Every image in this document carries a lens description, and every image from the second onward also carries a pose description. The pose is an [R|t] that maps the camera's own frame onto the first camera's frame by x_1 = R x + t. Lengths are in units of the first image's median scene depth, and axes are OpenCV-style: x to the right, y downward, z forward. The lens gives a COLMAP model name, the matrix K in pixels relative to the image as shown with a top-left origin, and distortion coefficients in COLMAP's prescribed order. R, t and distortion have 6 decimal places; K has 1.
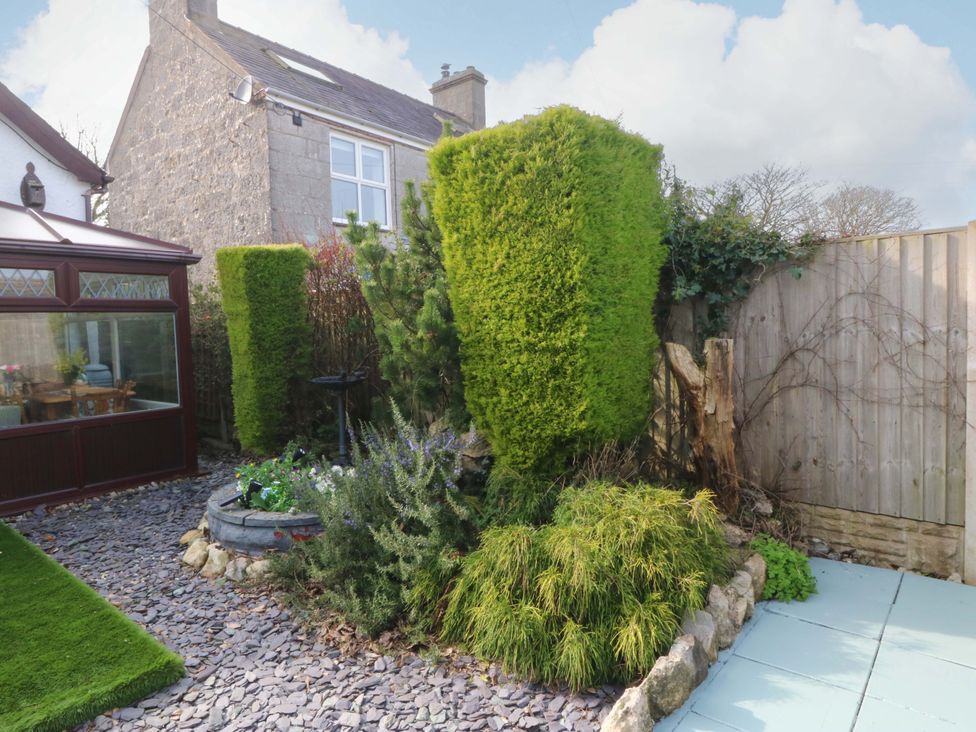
lens RADIAL K [[590.0, 0, 485.7], [0, 590.0, 358.3], [0, 0, 1]] dist [0.001588, -0.006687]
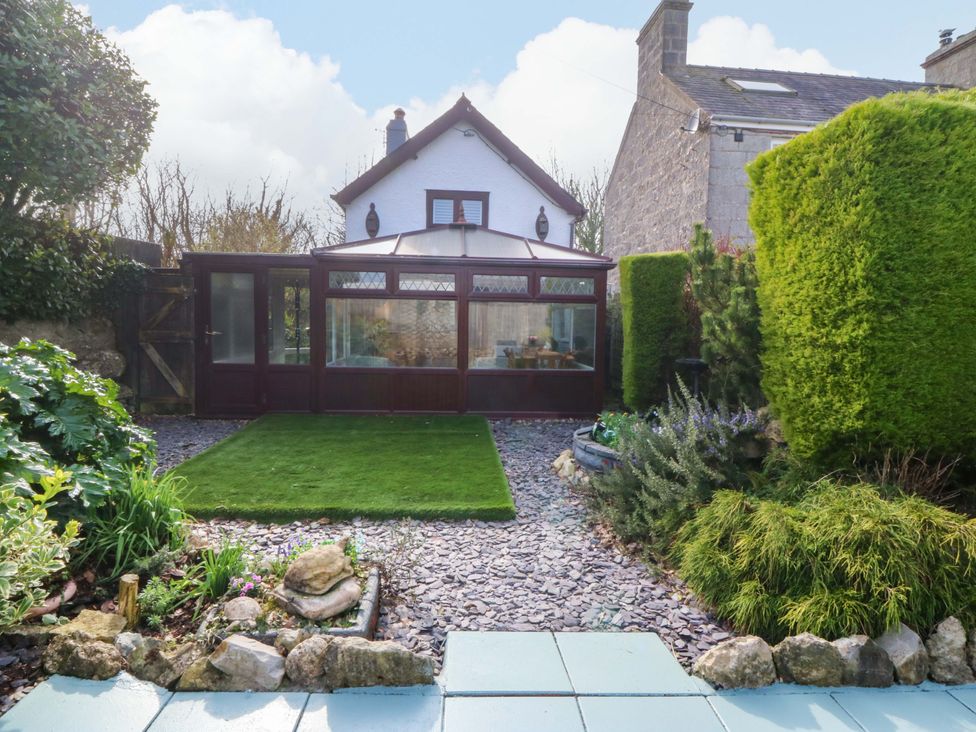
lens RADIAL K [[510.5, 0, 486.1], [0, 510.5, 361.3], [0, 0, 1]] dist [0.001674, -0.014194]
pose [[0.670209, 0.101164, -0.735246, 0.356089], [-0.079295, 0.994757, 0.064589, 0.002480], [0.737925, 0.015014, 0.674716, -0.038276]]
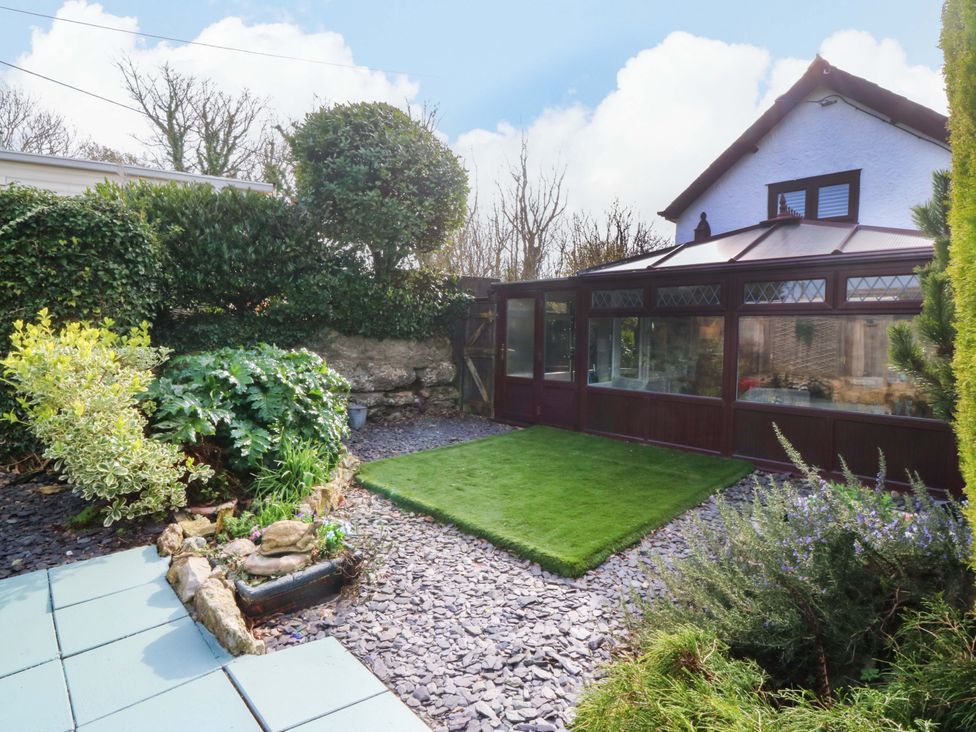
lens RADIAL K [[510.5, 0, 486.1], [0, 510.5, 361.3], [0, 0, 1]] dist [0.001674, -0.014194]
pose [[-0.109960, 0.079188, -0.990776, 0.504395], [-0.070374, 0.993699, 0.087232, -0.042170], [0.991442, 0.079317, -0.103694, 0.680651]]
